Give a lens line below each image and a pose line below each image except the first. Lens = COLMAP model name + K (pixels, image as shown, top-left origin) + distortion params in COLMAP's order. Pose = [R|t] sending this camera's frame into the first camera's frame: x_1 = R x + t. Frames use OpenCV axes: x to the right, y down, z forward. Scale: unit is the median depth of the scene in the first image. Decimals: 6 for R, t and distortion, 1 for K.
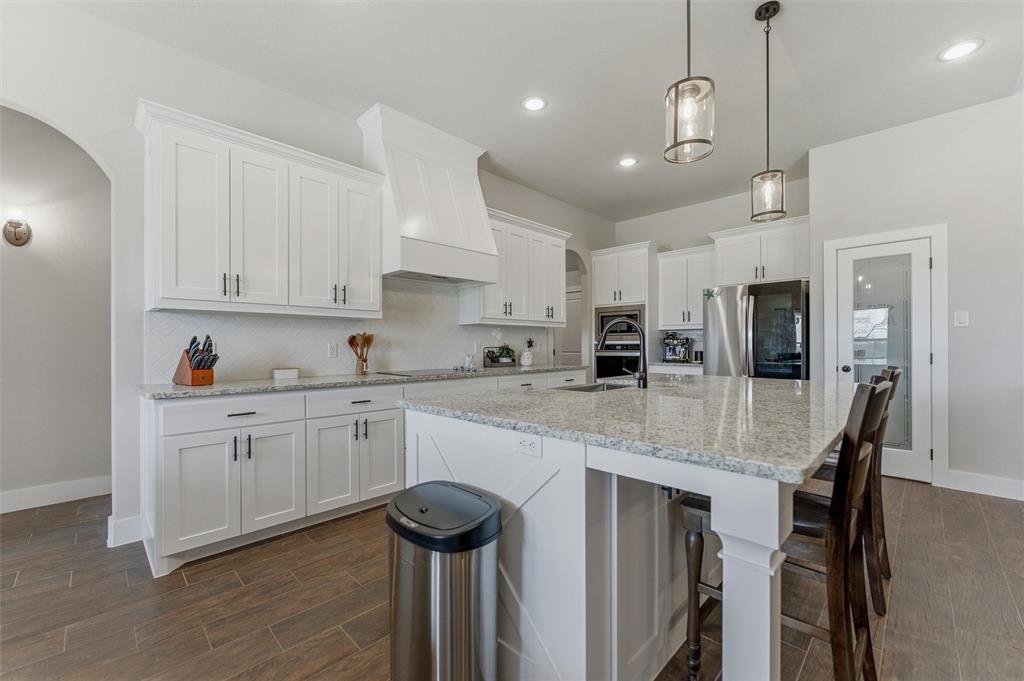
lens RADIAL K [[416.9, 0, 501.1], [0, 416.9, 347.8], [0, 0, 1]] dist [-0.000208, 0.000239]
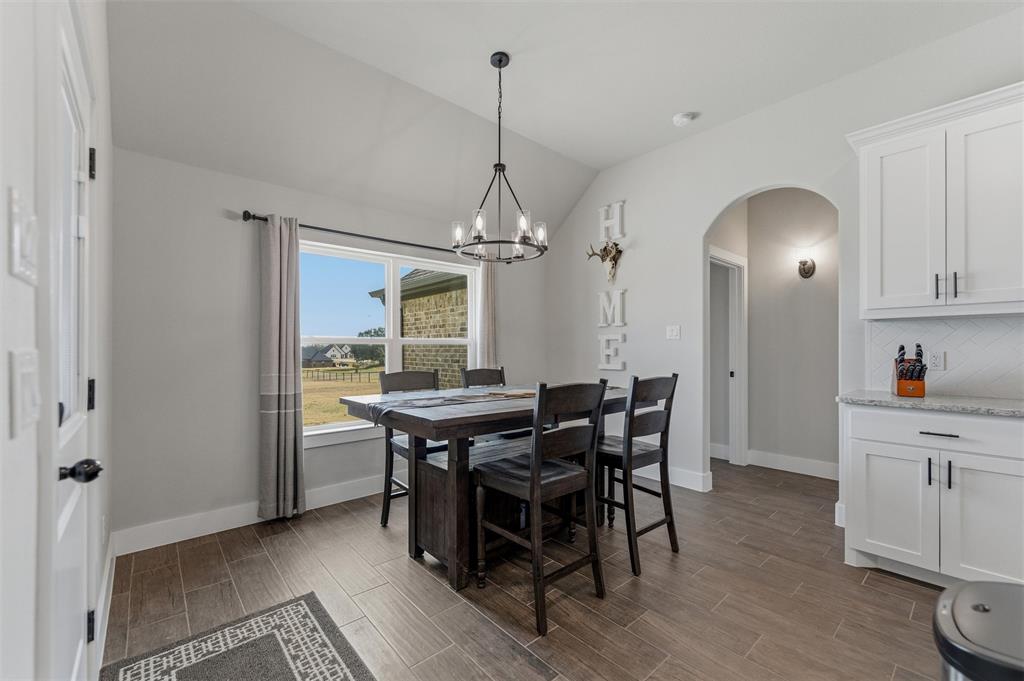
lens RADIAL K [[416.9, 0, 501.1], [0, 416.9, 347.8], [0, 0, 1]] dist [-0.000208, 0.000239]
pose [[-0.079907, -0.001489, -0.996801, 0.235822], [-0.003858, 0.999992, -0.001185, -0.012837], [0.996795, 0.003751, -0.079912, 0.113394]]
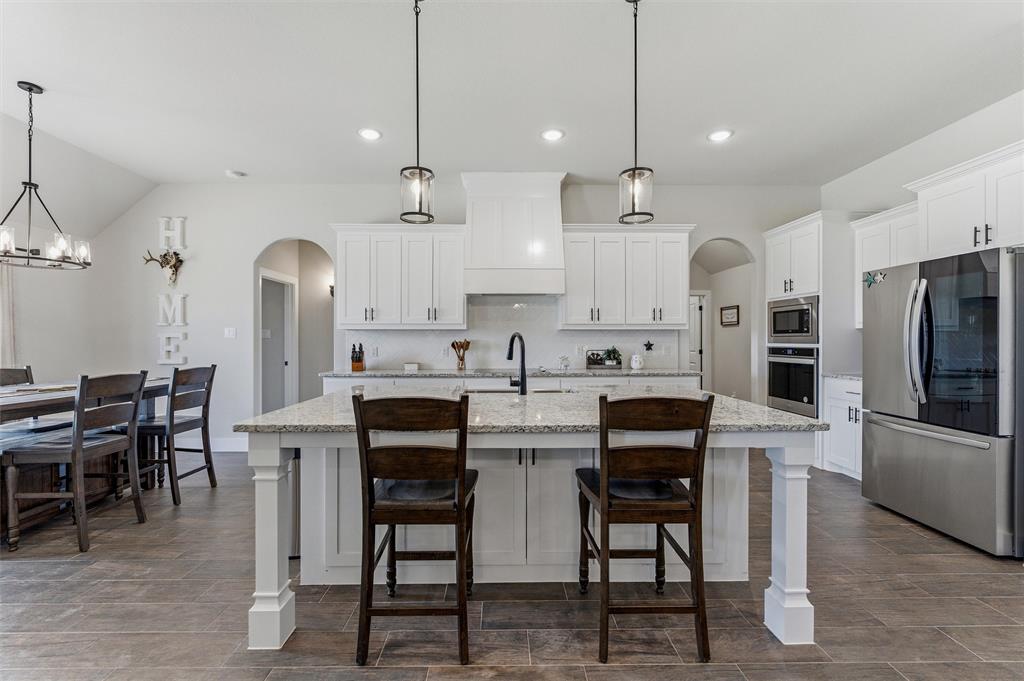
lens RADIAL K [[419.1, 0, 505.5], [0, 419.1, 340.3], [0, 0, 1]] dist [-0.000935, -0.000295]
pose [[0.718035, 0.003043, -0.696000, 0.779772], [-0.003953, 0.999992, 0.000294, -0.035908], [0.695995, 0.002541, 0.718042, 0.110476]]
